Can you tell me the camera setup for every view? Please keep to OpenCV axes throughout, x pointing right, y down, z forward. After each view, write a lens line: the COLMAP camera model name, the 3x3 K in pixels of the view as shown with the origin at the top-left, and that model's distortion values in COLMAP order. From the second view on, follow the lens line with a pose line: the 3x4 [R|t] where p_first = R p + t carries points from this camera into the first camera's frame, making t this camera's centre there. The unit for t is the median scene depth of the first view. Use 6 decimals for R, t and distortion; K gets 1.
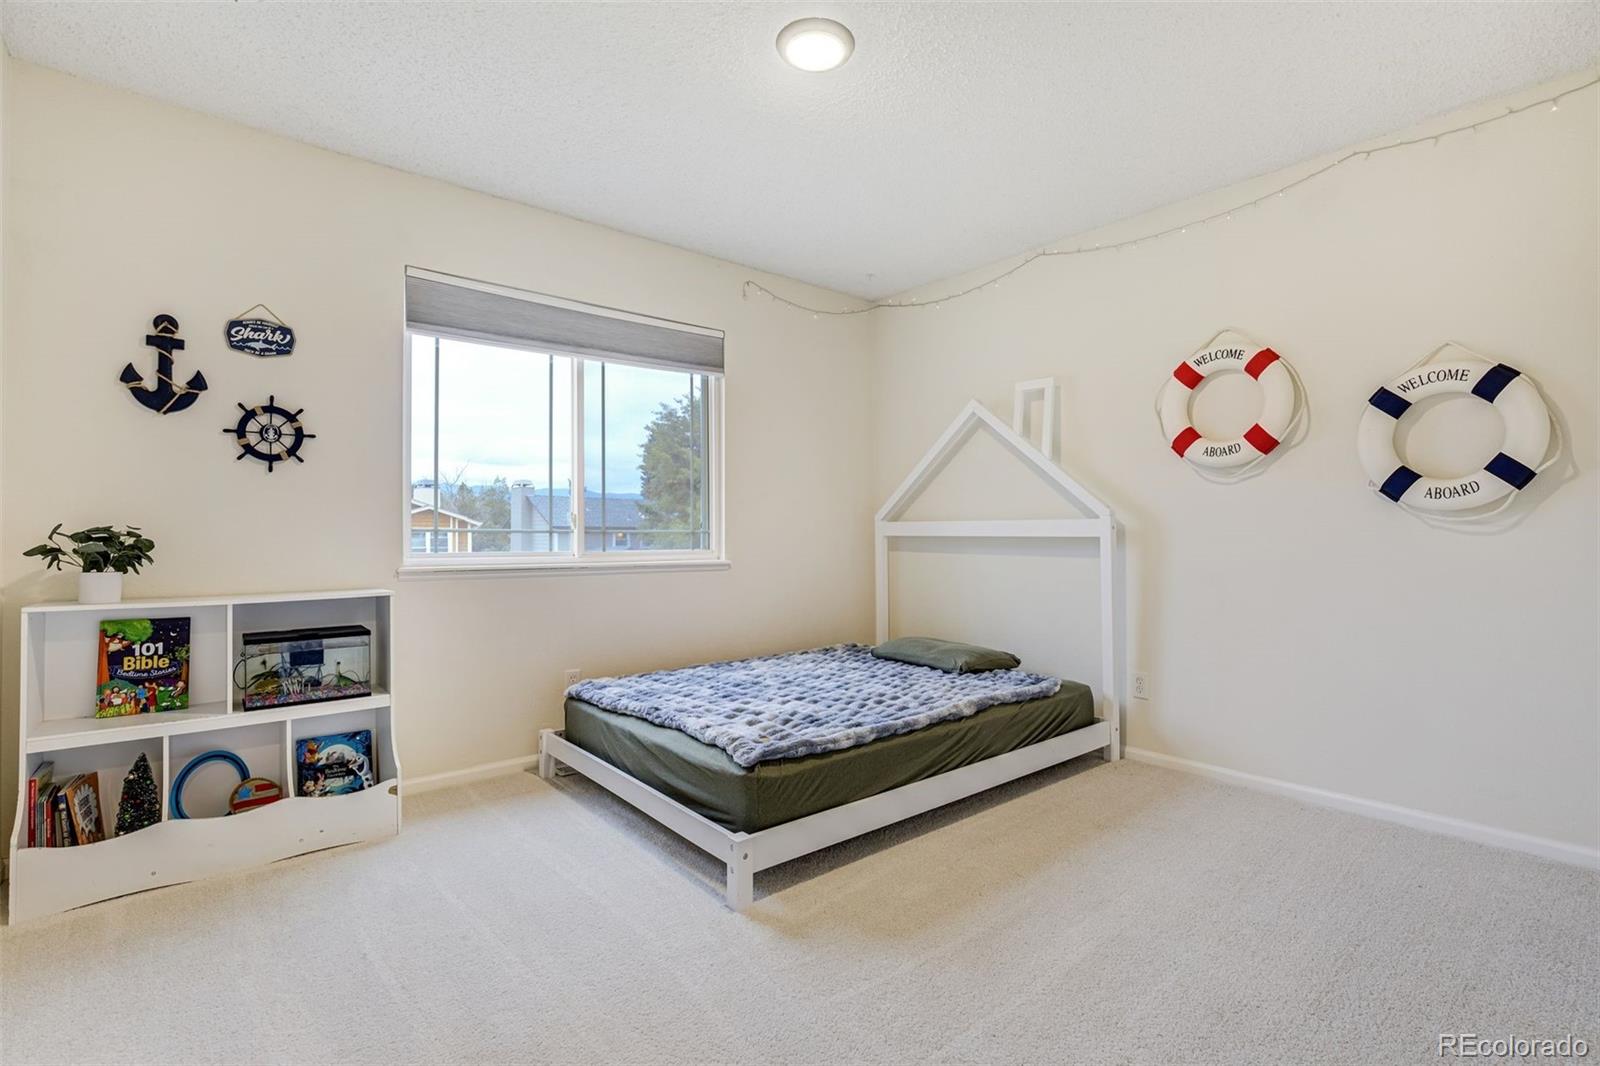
lens RADIAL K [[735.3, 0, 810.7], [0, 735.3, 541.6], [0, 0, 1]] dist [-0.011381, -0.000118]
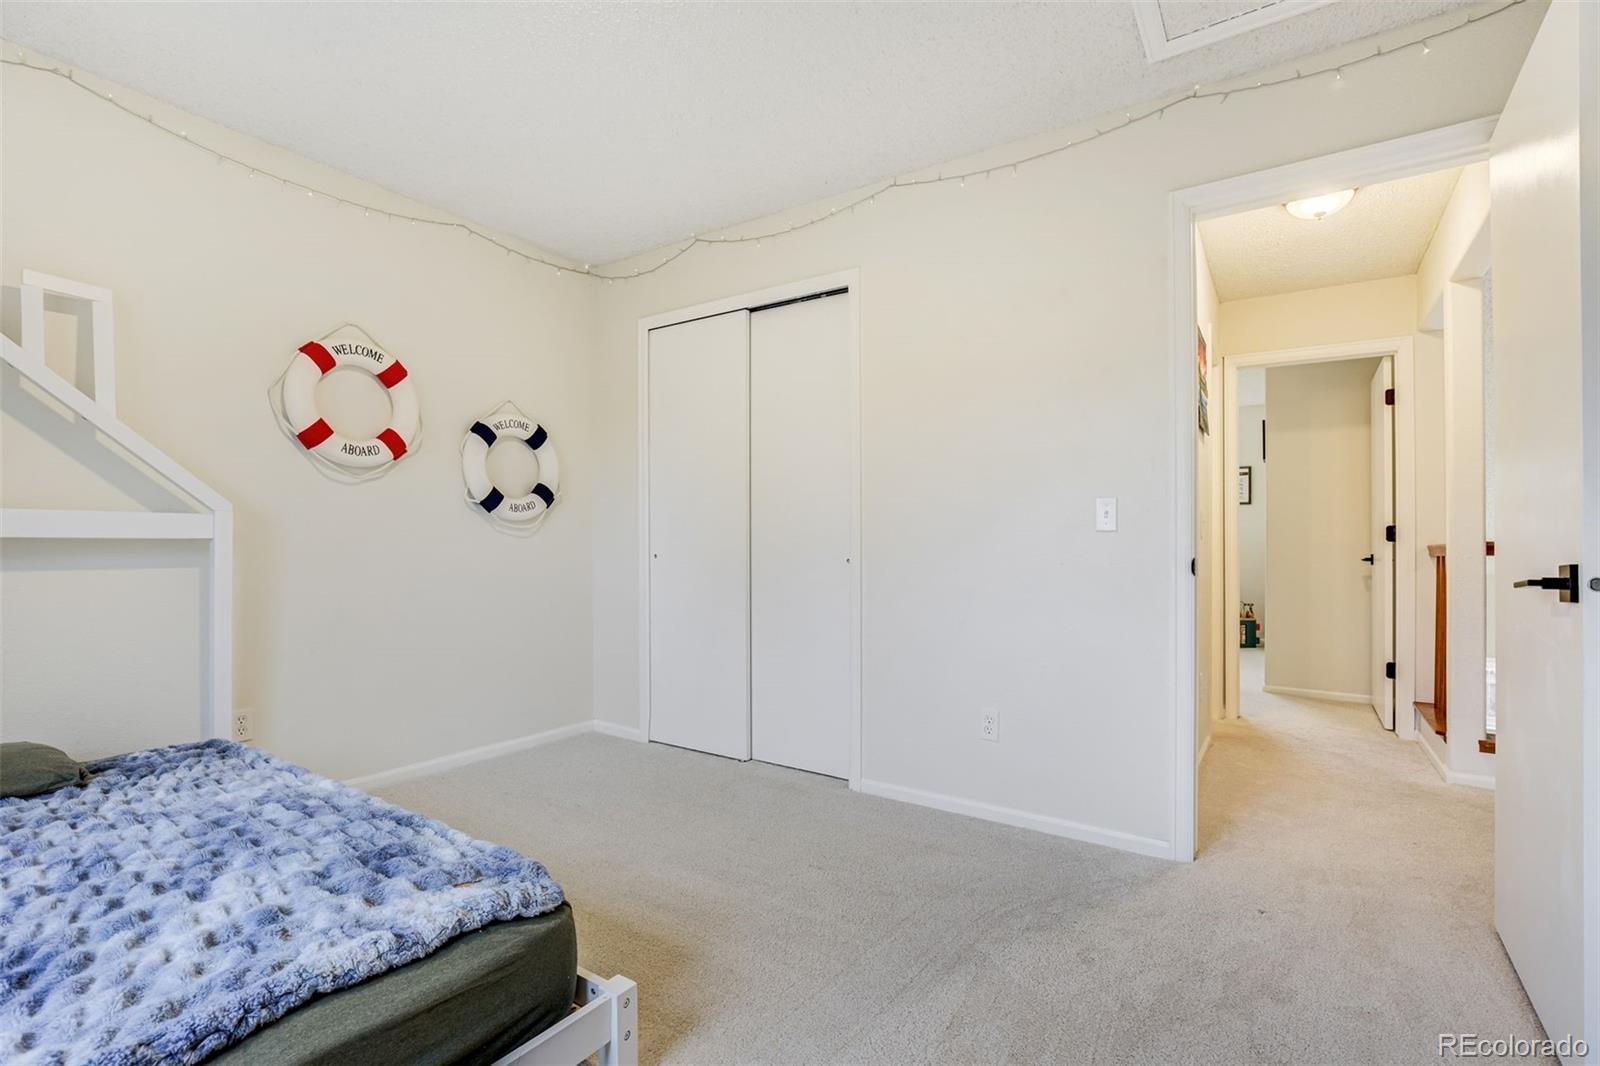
lens RADIAL K [[735.3, 0, 810.7], [0, 735.3, 541.6], [0, 0, 1]] dist [-0.011381, -0.000118]
pose [[-0.266976, -0.000604, 0.963703, -0.578160], [0.006546, 0.999976, 0.002440, -0.001666], [-0.963681, 0.006960, -0.266965, 0.746279]]
